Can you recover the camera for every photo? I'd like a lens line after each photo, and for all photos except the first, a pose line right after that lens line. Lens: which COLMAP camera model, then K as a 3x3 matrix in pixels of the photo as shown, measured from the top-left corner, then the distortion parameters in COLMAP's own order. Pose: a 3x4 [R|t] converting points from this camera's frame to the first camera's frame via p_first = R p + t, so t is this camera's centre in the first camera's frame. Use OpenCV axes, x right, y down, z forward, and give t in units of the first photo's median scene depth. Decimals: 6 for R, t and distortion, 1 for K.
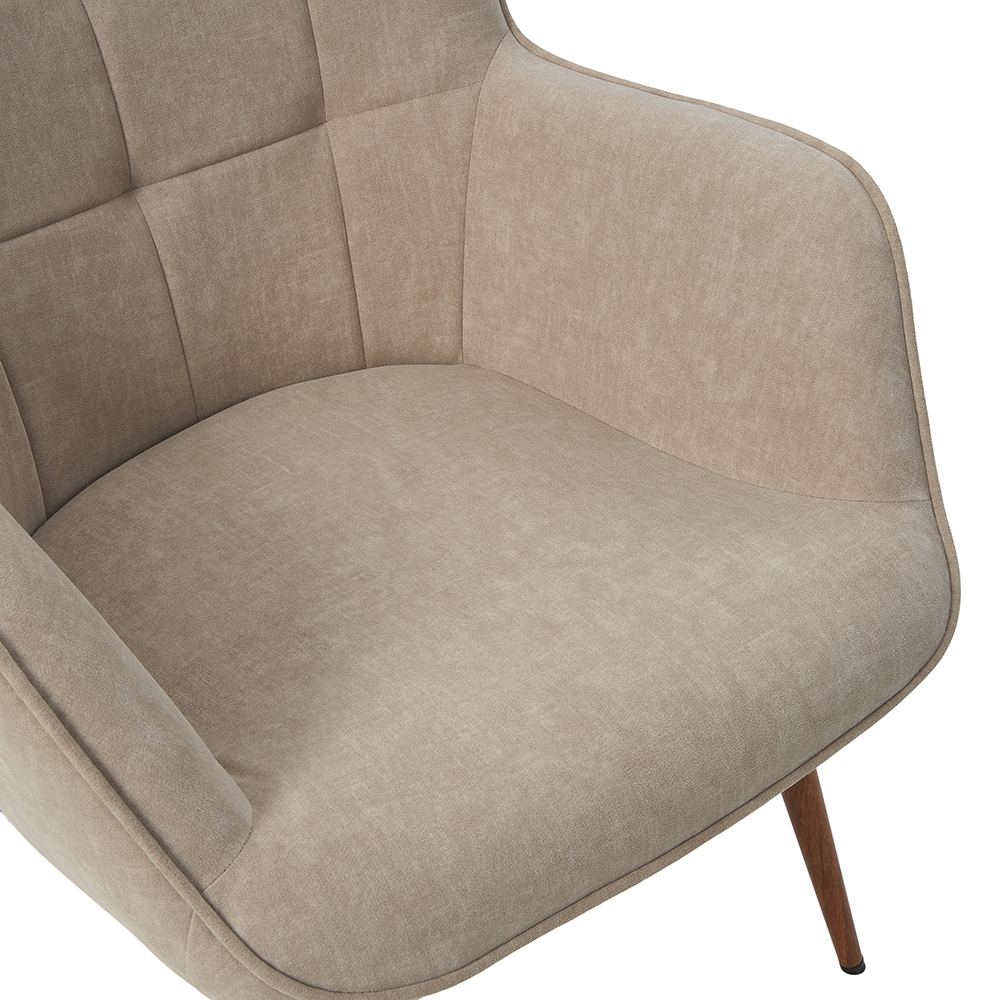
lens RADIAL K [[2098.0, 0, 500.0], [0, 2098.0, 500.0], [0, 0, 1]] dist [0.041840, 0.246242]
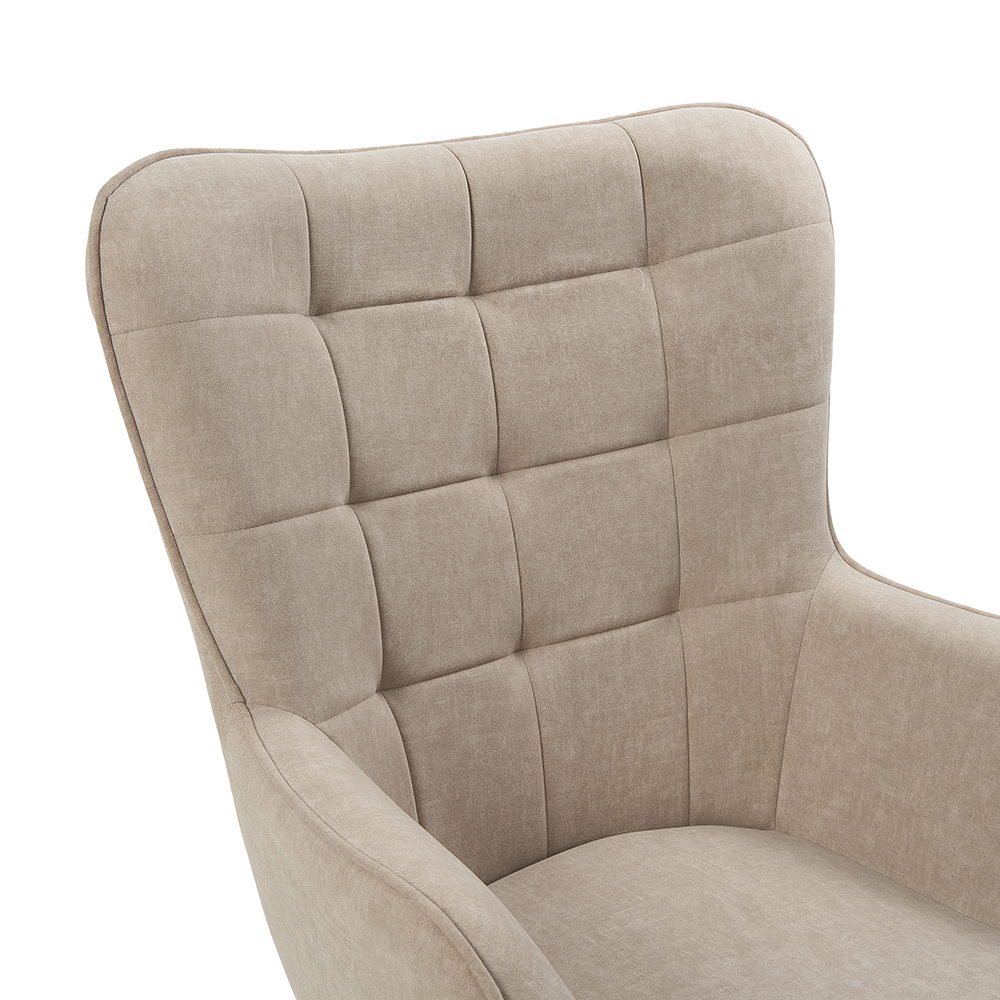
lens RADIAL K [[2129.7, 0, 500.0], [0, 2129.7, 500.0], [0, 0, 1]] dist [0.075440, 0.253174]
pose [[0.995771, 0.083319, -0.038718, -0.144378], [-0.090588, 0.960685, -0.262445, 0.085443], [0.015329, 0.264843, 0.964170, -0.176070]]
